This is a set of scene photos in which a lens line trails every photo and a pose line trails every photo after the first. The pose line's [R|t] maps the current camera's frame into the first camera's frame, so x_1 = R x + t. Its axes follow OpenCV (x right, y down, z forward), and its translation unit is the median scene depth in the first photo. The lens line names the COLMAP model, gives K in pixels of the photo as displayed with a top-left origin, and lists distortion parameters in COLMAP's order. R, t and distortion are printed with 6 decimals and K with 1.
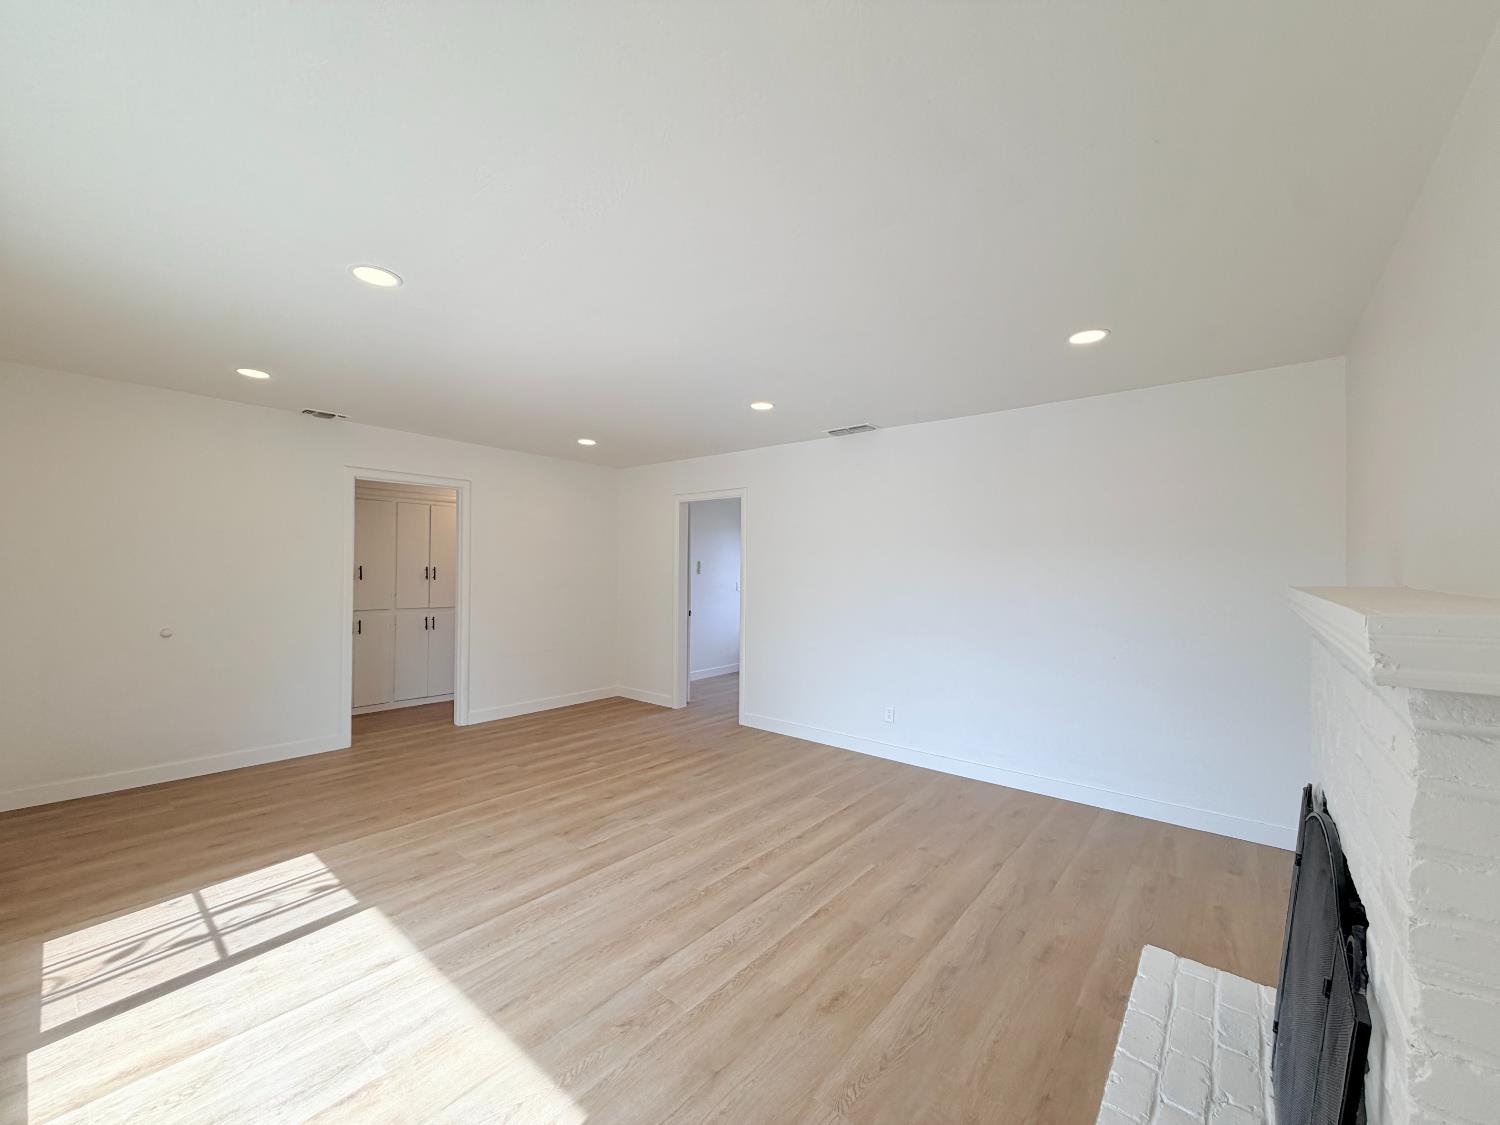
lens RADIAL K [[620.2, 0, 733.0], [0, 620.2, 561.8], [0, 0, 1]] dist [-0.001392, -0.000900]
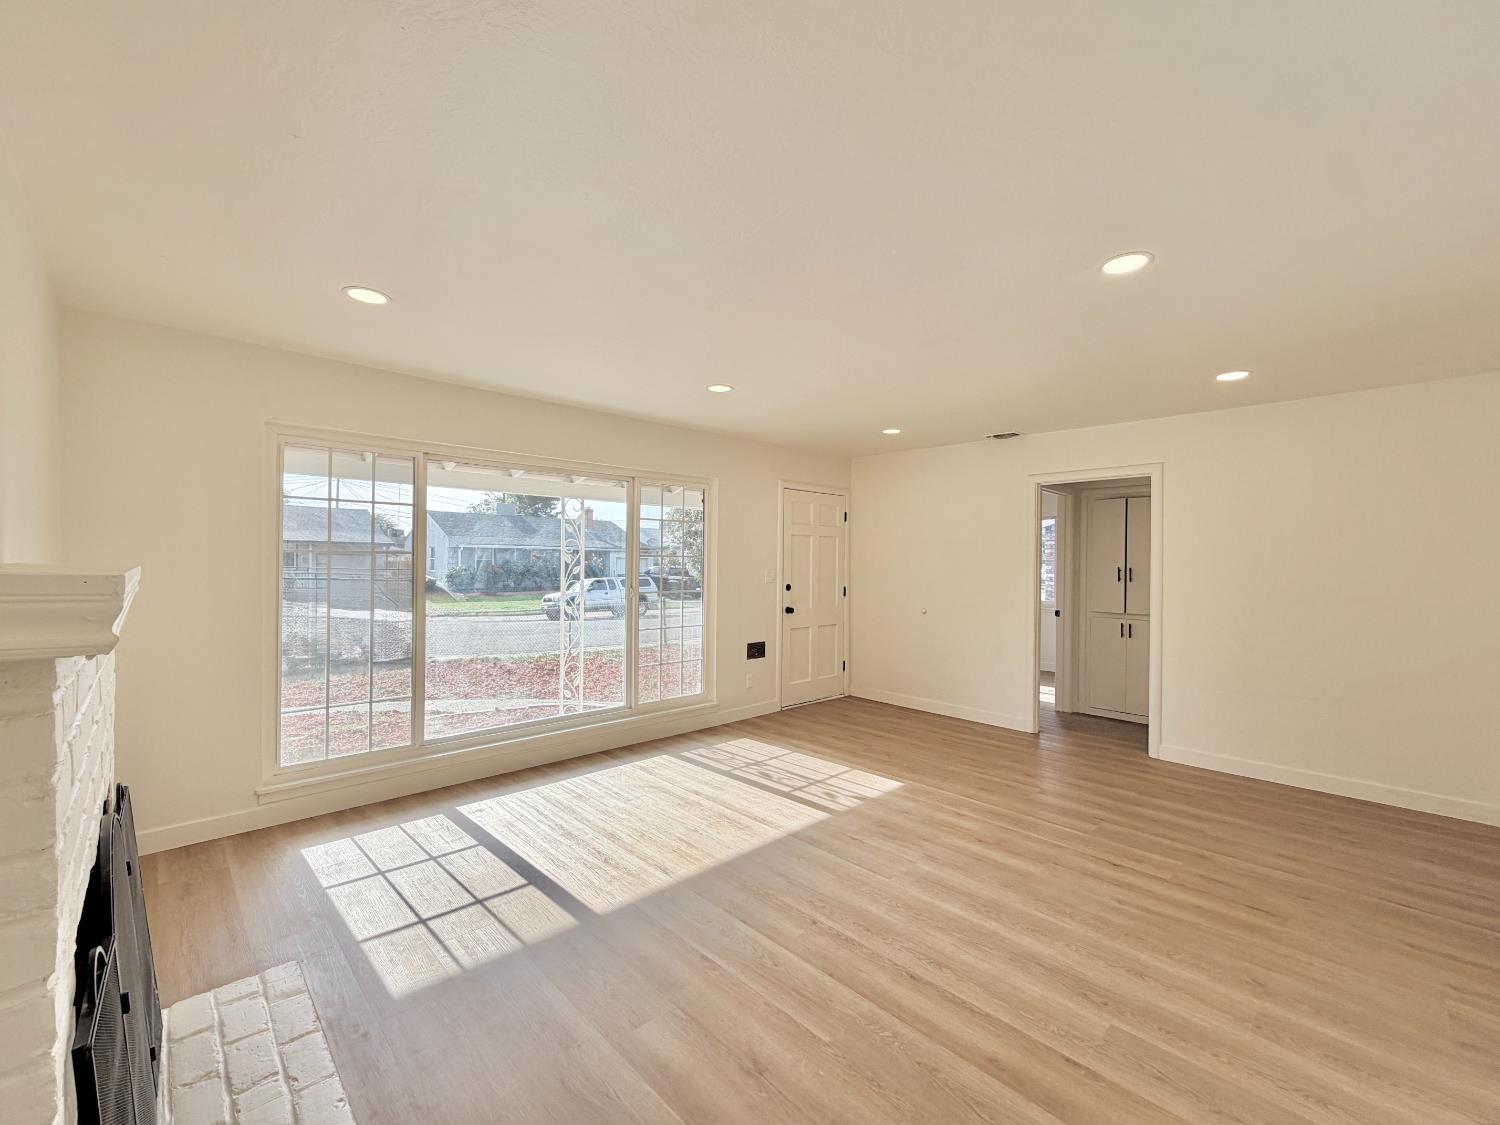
lens RADIAL K [[620.2, 0, 733.0], [0, 620.2, 561.8], [0, 0, 1]] dist [-0.001392, -0.000900]
pose [[-0.126372, -0.015812, -0.991857, 0.671527], [-0.002184, 0.999875, -0.015661, 0.020263], [0.991981, 0.000187, -0.126391, 0.774459]]
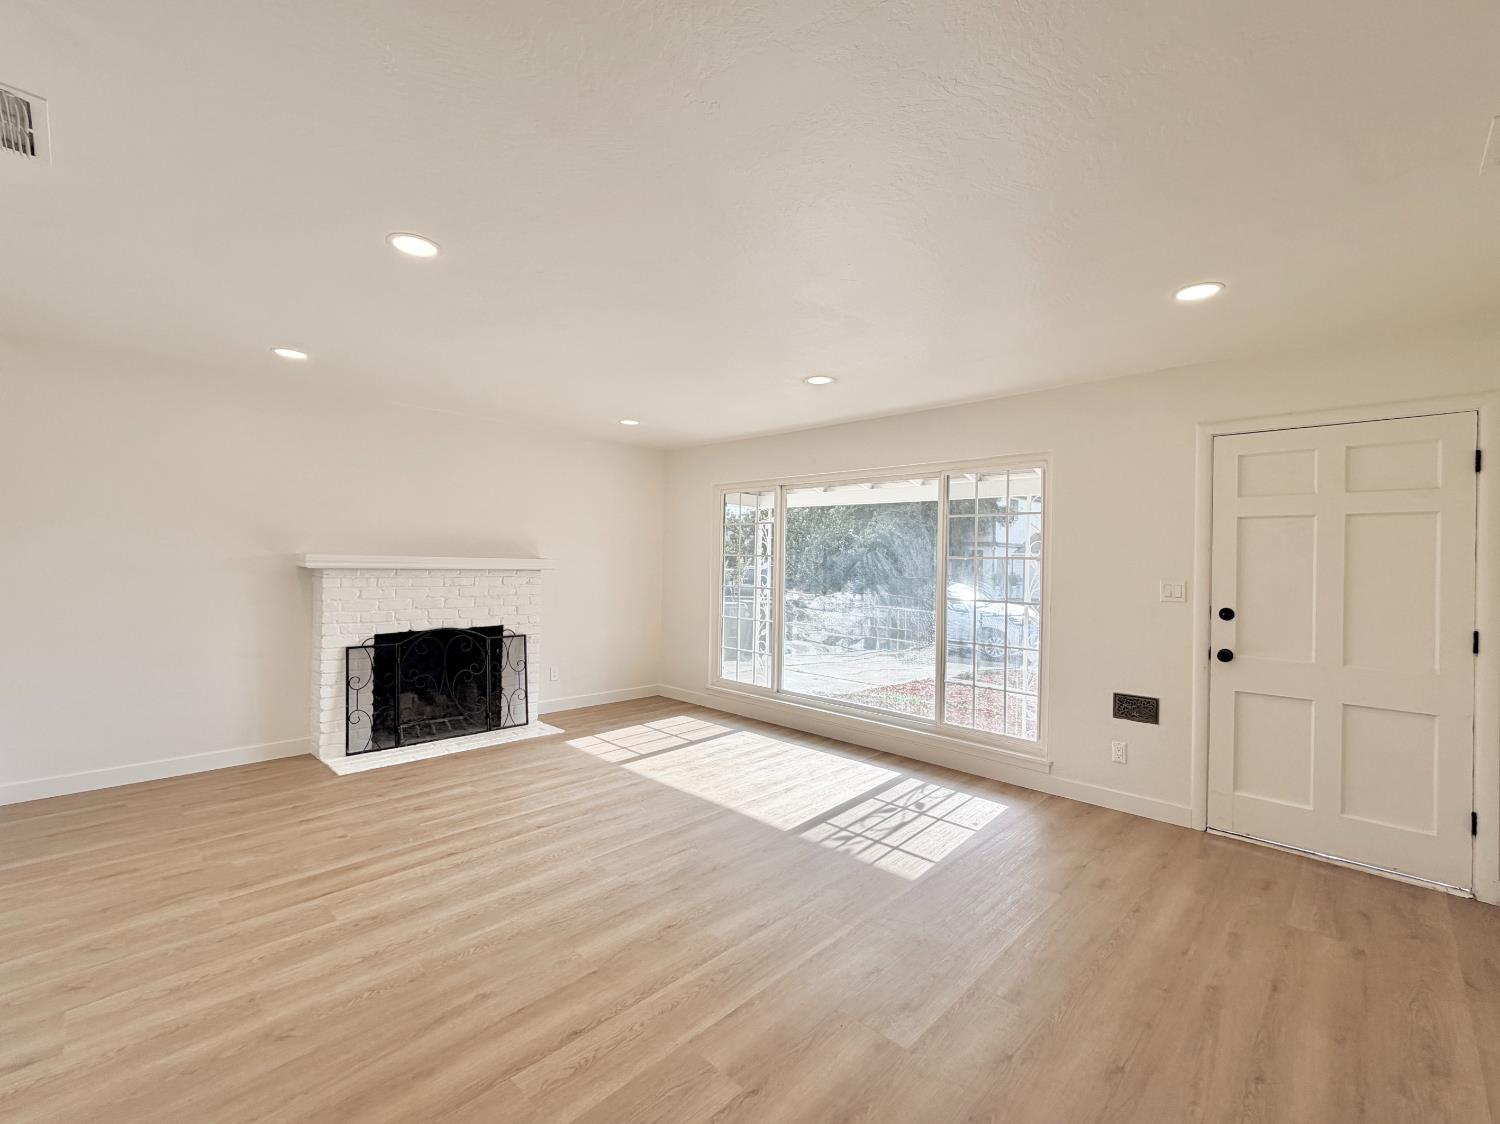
lens RADIAL K [[628.6, 0, 750.0], [0, 628.6, 562.0], [0, 0, 1]] dist [0.002228, 0.000227]
pose [[-0.998637, -0.033693, 0.039864, -0.293988], [-0.033835, 0.999423, -0.002881, 0.012796], [-0.039744, -0.004226, -0.999201, 1.629860]]
